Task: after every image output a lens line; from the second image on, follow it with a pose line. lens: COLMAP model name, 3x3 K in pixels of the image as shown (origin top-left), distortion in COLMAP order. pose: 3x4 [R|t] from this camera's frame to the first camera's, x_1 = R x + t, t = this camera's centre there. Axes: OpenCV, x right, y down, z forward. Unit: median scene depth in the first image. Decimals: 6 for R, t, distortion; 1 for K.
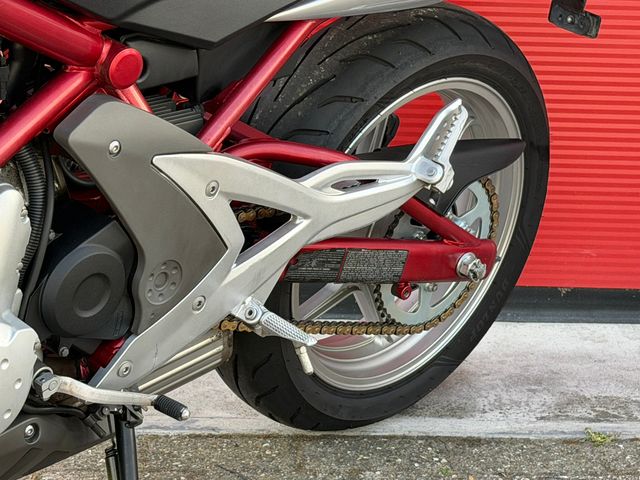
lens RADIAL K [[1723.2, 0, 320.0], [0, 1723.2, 240.0], [0, 0, 1]] dist [0.110108, 0.375056]
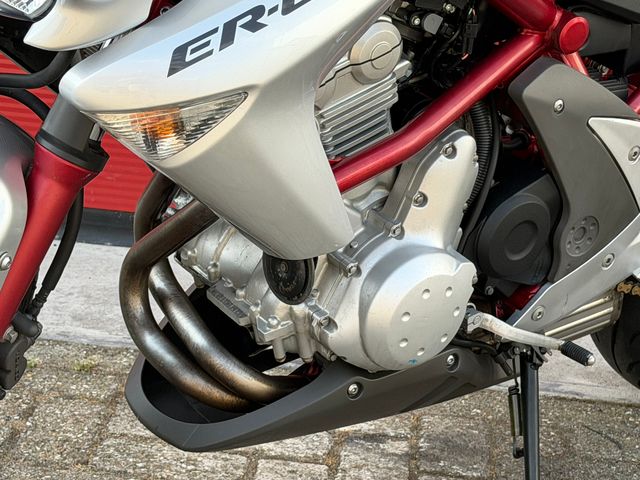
lens RADIAL K [[1723.2, 0, 320.0], [0, 1723.2, 240.0], [0, 0, 1]] dist [0.110108, 0.375056]
pose [[0.987139, 0.081514, -0.137519, -0.095361], [-0.083697, 0.996439, -0.010157, 0.047433], [0.136201, 0.021536, 0.990447, -0.090672]]
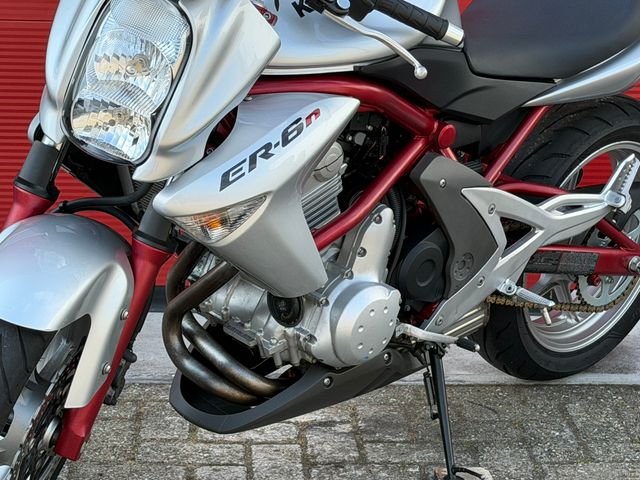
lens RADIAL K [[1711.4, 0, 328.9], [0, 1711.4, 242.9], [0, 0, 1]] dist [0.090538, 0.502098]
pose [[0.999468, -0.017299, -0.027649, -0.158872], [0.015983, 0.998762, -0.047113, 0.070289], [0.028430, 0.046646, 0.998507, -0.576339]]
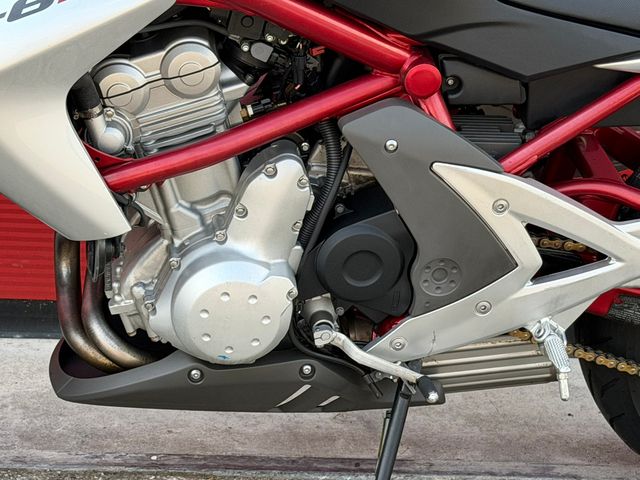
lens RADIAL K [[1723.2, 0, 320.0], [0, 1723.2, 240.0], [0, 0, 1]] dist [0.110108, 0.375056]
pose [[0.788301, 0.236482, -0.568030, 0.438191], [-0.245304, 0.967440, 0.062337, -0.045352], [0.564277, 0.090200, 0.820644, 0.033129]]
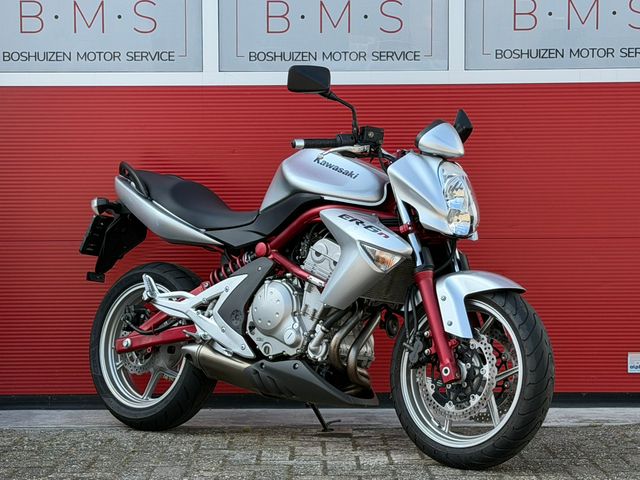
lens RADIAL K [[1547.0, 0, 332.0], [0, 1547.0, 242.7], [0, 0, 1]] dist [0.110238, 0.292892]
pose [[0.996681, -0.047874, -0.065840, -0.076463], [0.026603, 0.955934, -0.292373, 0.630510], [0.076936, 0.289651, 0.954035, -1.592516]]
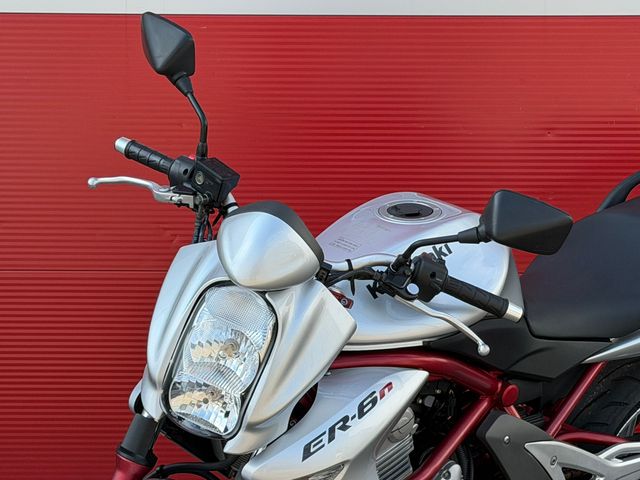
lens RADIAL K [[1711.4, 0, 328.9], [0, 1711.4, 242.9], [0, 0, 1]] dist [0.090538, 0.502098]
pose [[0.997158, -0.026808, -0.070404, -0.148952], [0.016482, 0.989535, -0.143349, -0.002220], [0.073510, 0.141781, 0.987165, -0.716868]]
